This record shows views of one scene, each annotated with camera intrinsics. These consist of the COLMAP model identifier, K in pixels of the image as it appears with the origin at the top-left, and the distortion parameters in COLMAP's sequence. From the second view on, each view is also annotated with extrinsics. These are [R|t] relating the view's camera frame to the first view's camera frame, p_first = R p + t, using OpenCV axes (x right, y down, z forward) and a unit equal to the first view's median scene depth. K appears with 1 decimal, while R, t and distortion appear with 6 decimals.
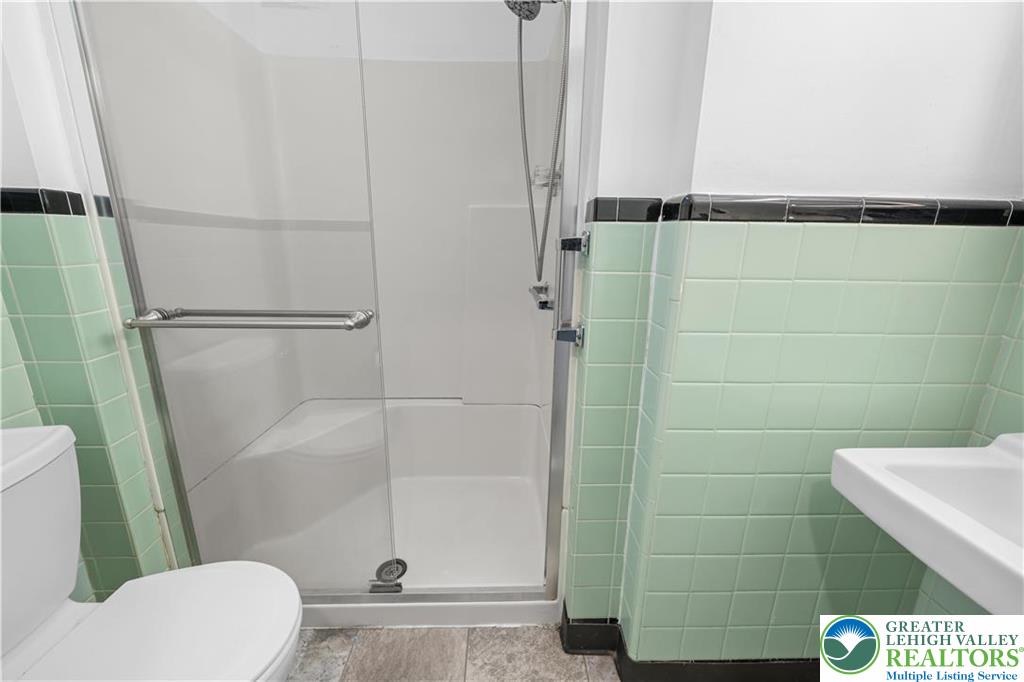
lens RADIAL K [[389.7, 0, 512.0], [0, 389.7, 341.0], [0, 0, 1]] dist [-0.000555, -0.000217]
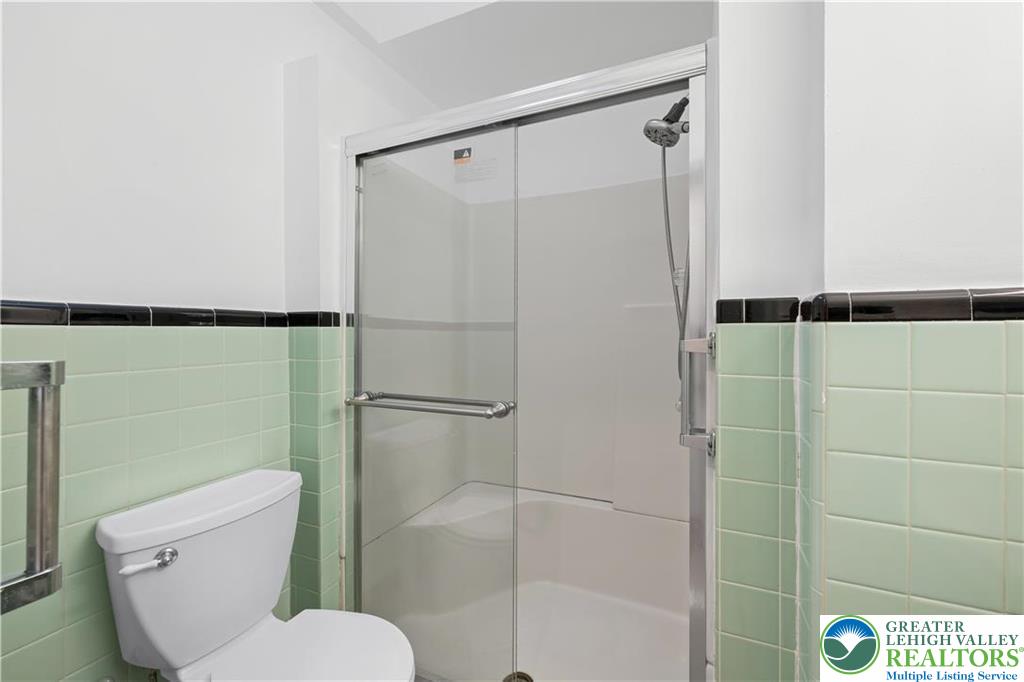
lens RADIAL K [[389.7, 0, 512.0], [0, 389.7, 341.0], [0, 0, 1]] dist [-0.000555, -0.000217]
pose [[0.912845, -0.006195, -0.408260, 0.104736], [-0.091814, 0.971163, -0.220028, -0.003155], [0.397850, 0.238335, 0.885952, -0.038086]]
